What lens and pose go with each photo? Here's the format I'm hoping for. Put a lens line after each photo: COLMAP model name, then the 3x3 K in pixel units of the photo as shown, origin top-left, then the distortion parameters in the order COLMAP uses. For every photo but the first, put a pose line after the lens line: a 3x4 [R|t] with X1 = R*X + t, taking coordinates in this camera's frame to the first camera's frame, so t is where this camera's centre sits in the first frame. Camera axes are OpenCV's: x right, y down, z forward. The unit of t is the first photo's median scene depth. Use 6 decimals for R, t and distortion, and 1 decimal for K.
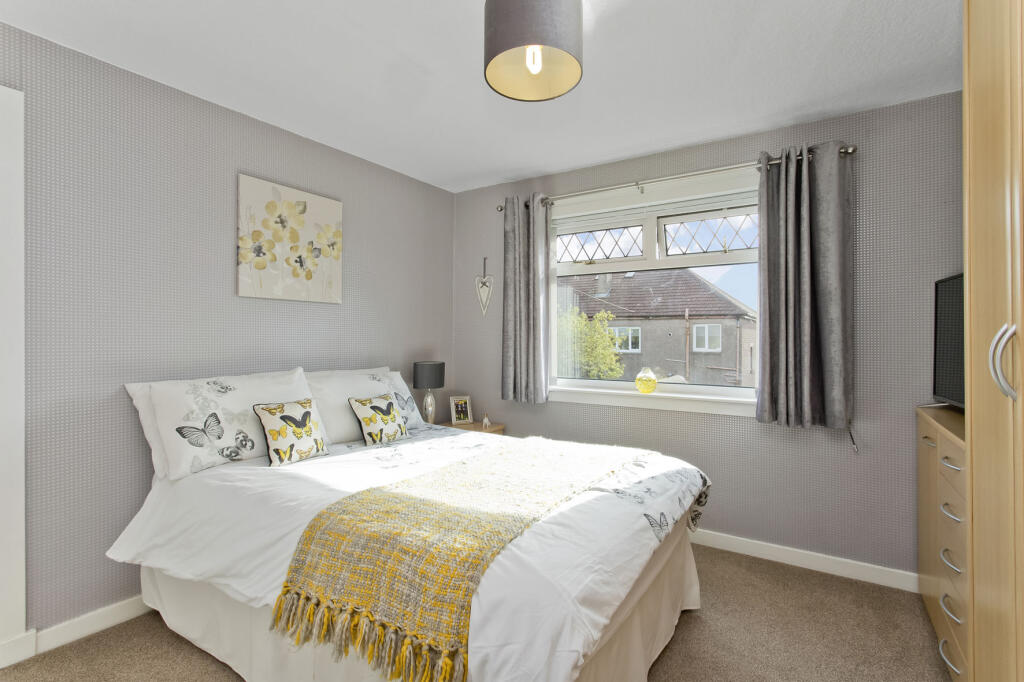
lens RADIAL K [[488.8, 0, 510.8], [0, 488.8, 336.2], [0, 0, 1]] dist [0.002485, 0.000258]
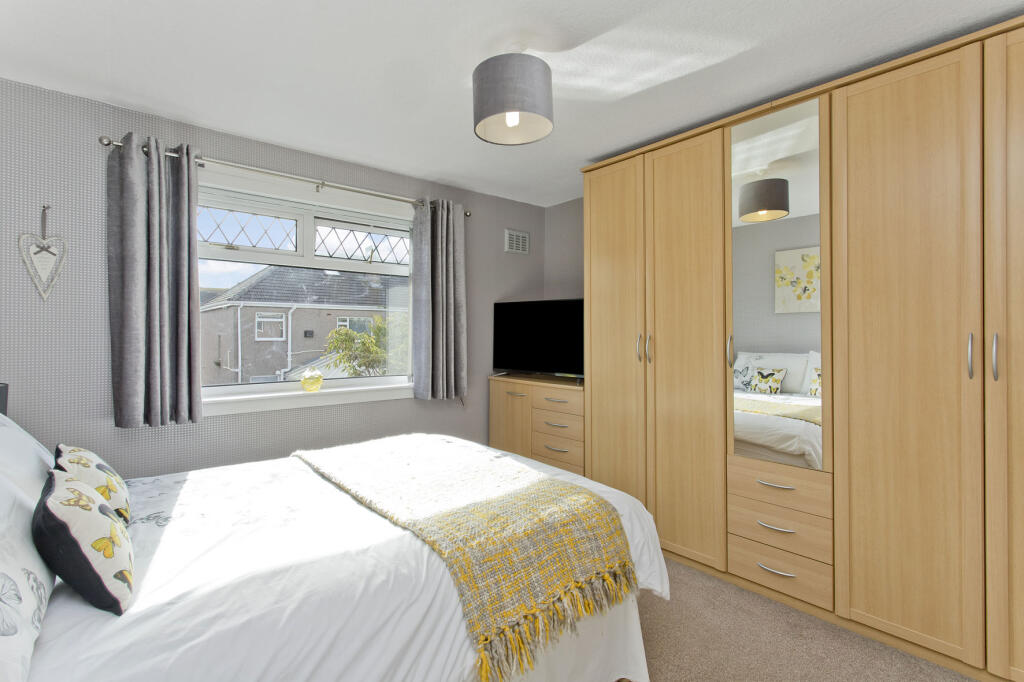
lens RADIAL K [[488.8, 0, 510.8], [0, 488.8, 336.2], [0, 0, 1]] dist [0.002485, 0.000258]
pose [[0.289080, -0.009334, 0.957260, -0.645132], [-0.006601, 0.999909, 0.011743, -0.013088], [-0.957282, -0.009713, 0.288992, 0.368282]]
